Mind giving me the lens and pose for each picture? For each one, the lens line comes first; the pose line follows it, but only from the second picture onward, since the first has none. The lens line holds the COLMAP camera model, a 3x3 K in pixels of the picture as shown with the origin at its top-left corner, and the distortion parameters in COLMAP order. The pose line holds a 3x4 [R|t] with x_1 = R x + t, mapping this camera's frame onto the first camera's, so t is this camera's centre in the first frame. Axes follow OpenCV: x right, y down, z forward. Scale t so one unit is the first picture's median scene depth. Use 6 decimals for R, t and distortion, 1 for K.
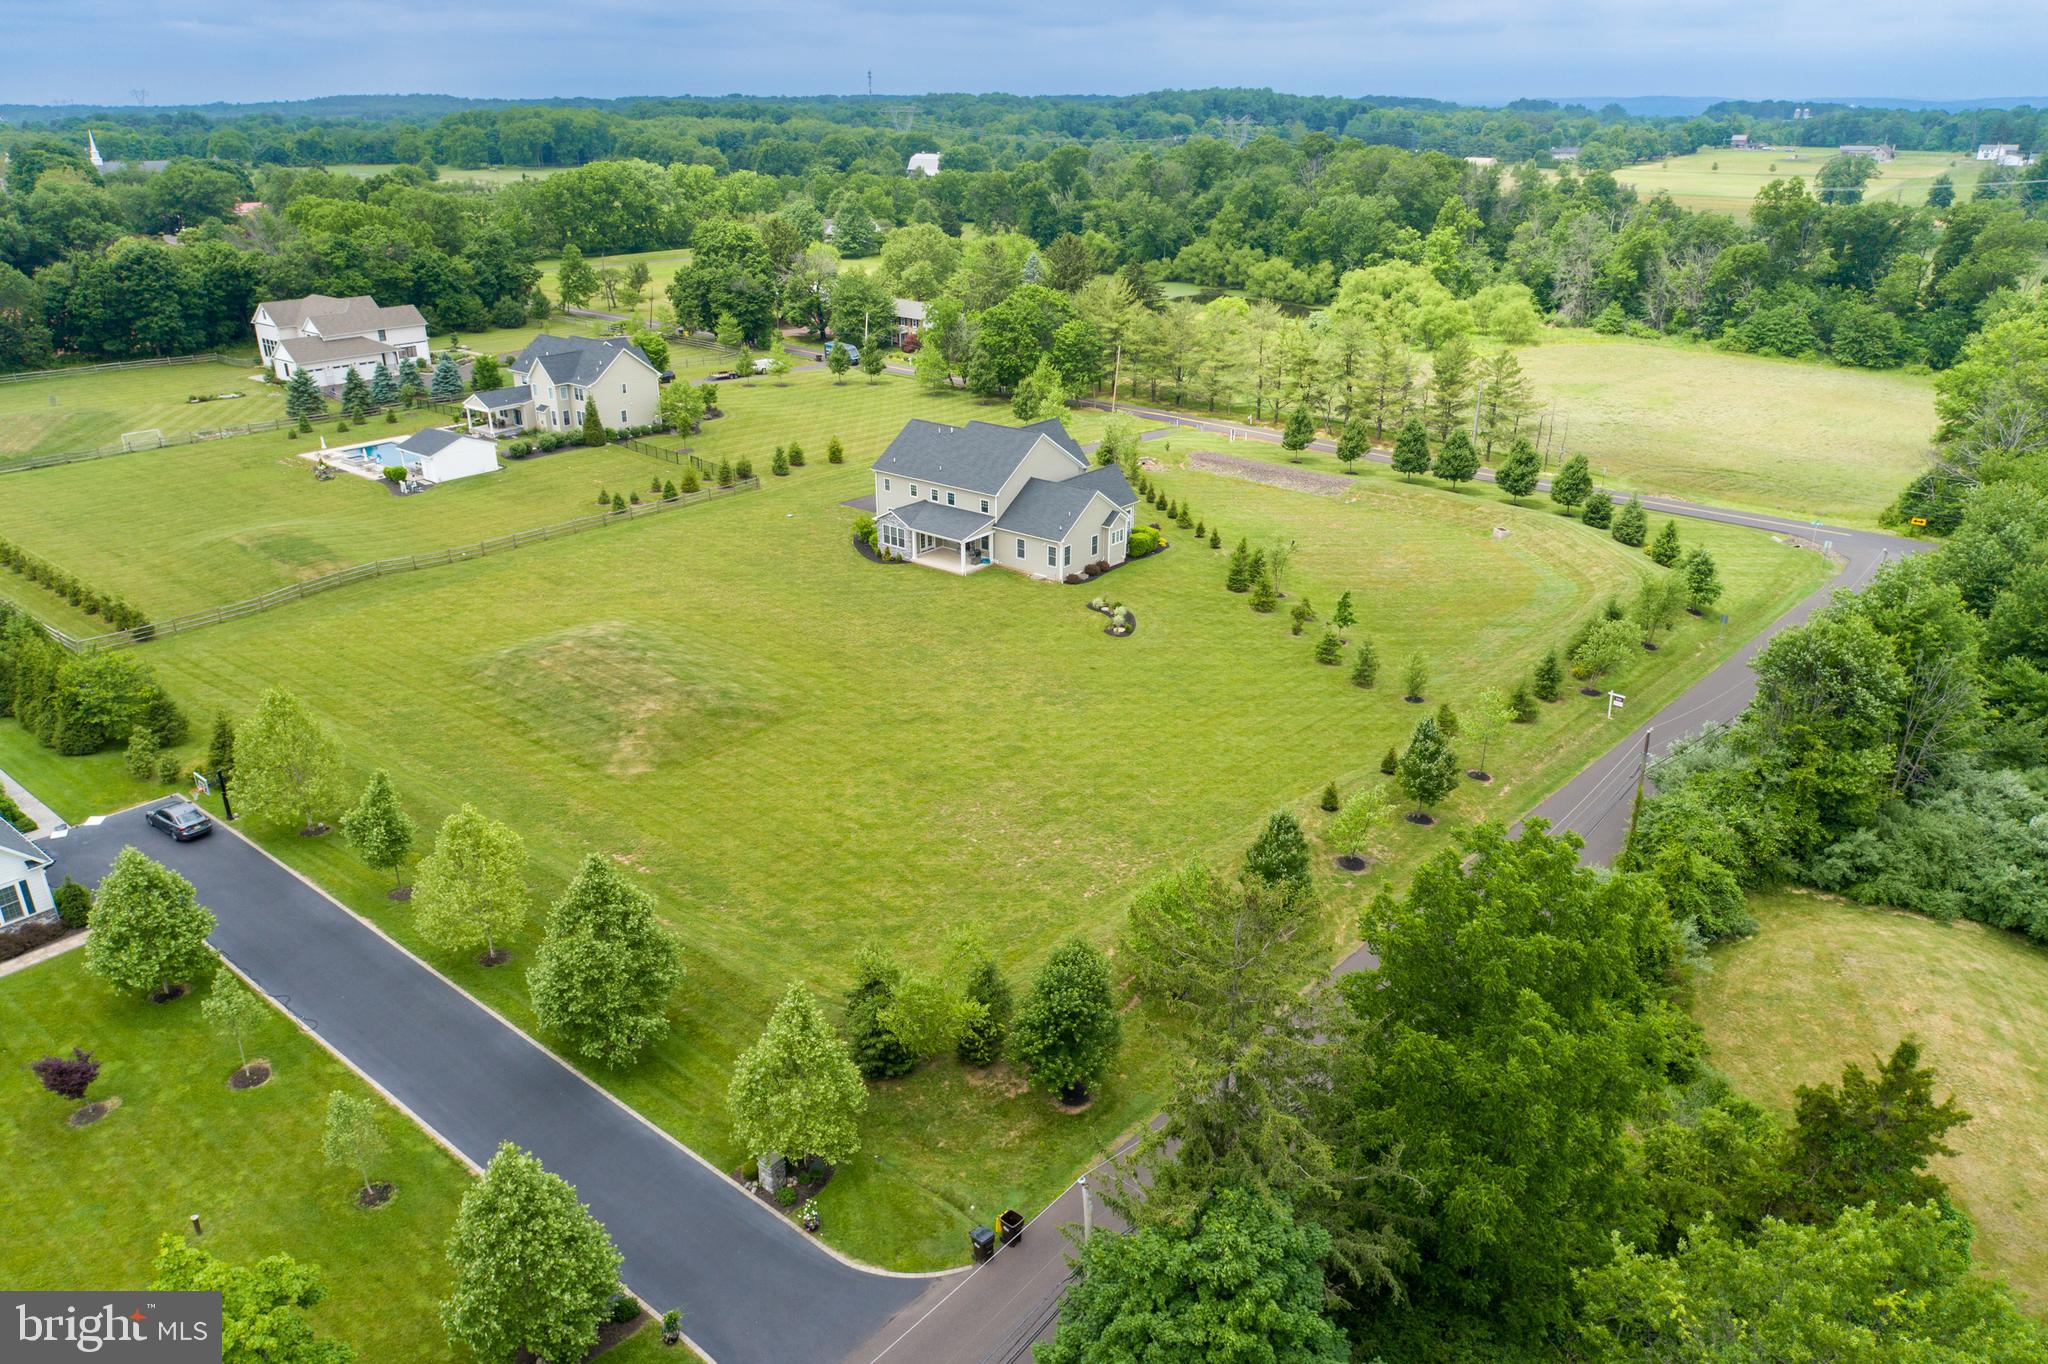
lens RADIAL K [[1391.1, 0, 1035.4], [0, 1391.1, 683.3], [0, 0, 1]] dist [0.001581, 0.000945]
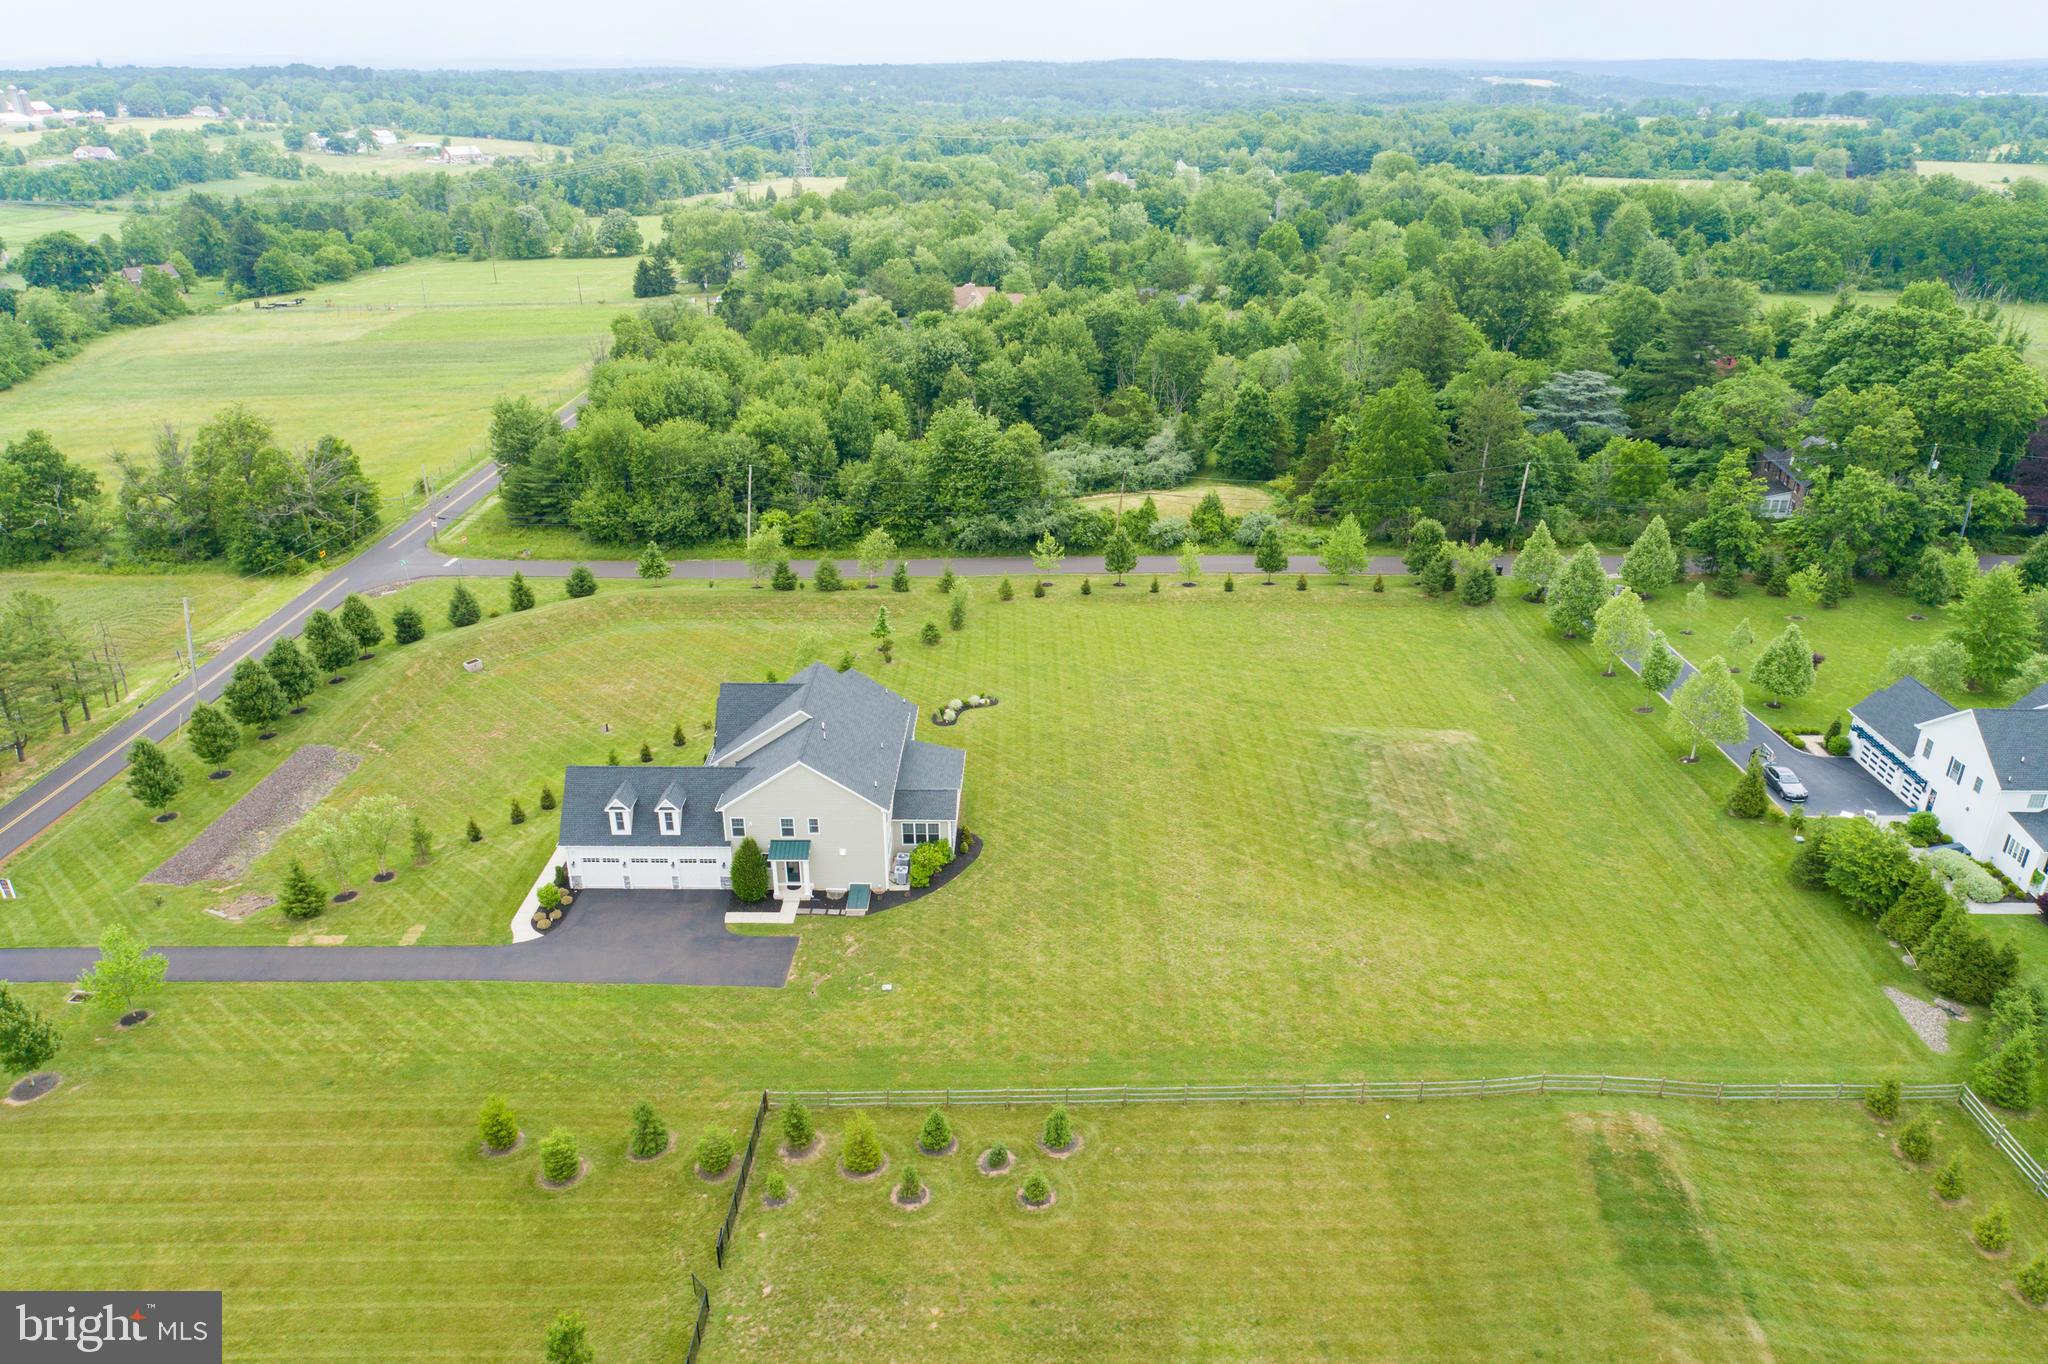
lens RADIAL K [[1391.1, 0, 1035.4], [0, 1391.1, 683.3], [0, 0, 1]] dist [0.001581, 0.000945]
pose [[-0.627232, -0.323306, 0.708557, -0.681225], [0.296122, 0.742447, 0.600903, -0.638274], [-0.720342, 0.586725, -0.369949, 1.224915]]
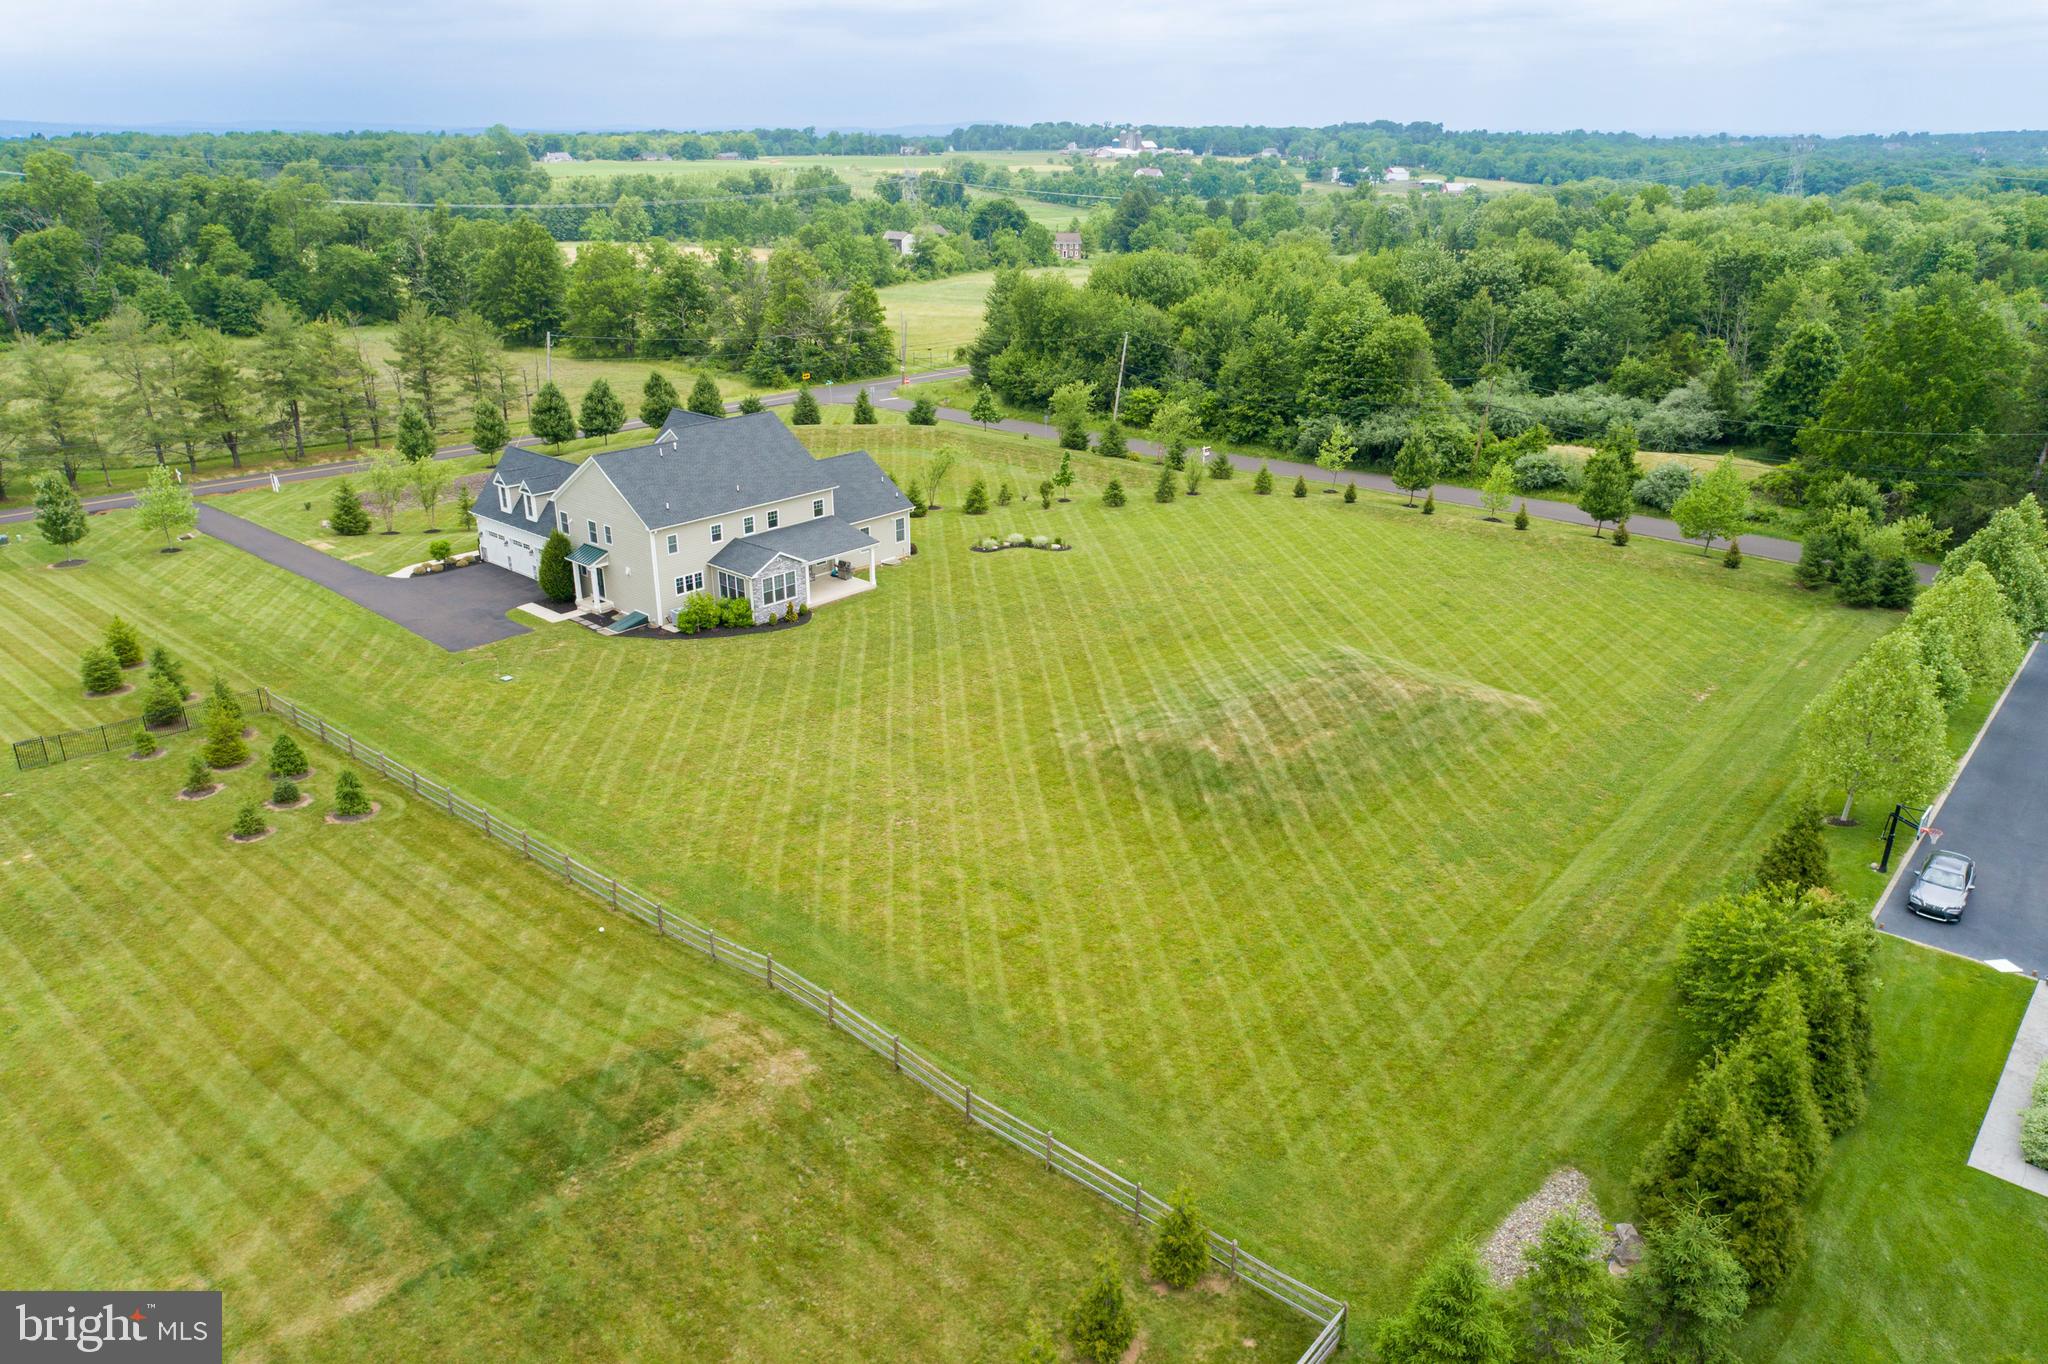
lens RADIAL K [[1391.1, 0, 1035.4], [0, 1391.1, 683.3], [0, 0, 1]] dist [0.001581, 0.000945]
pose [[0.035266, -0.372117, 0.927516, -0.778633], [0.379183, 0.863677, 0.332088, -0.251605], [-0.924649, 0.339987, 0.171559, 0.778926]]
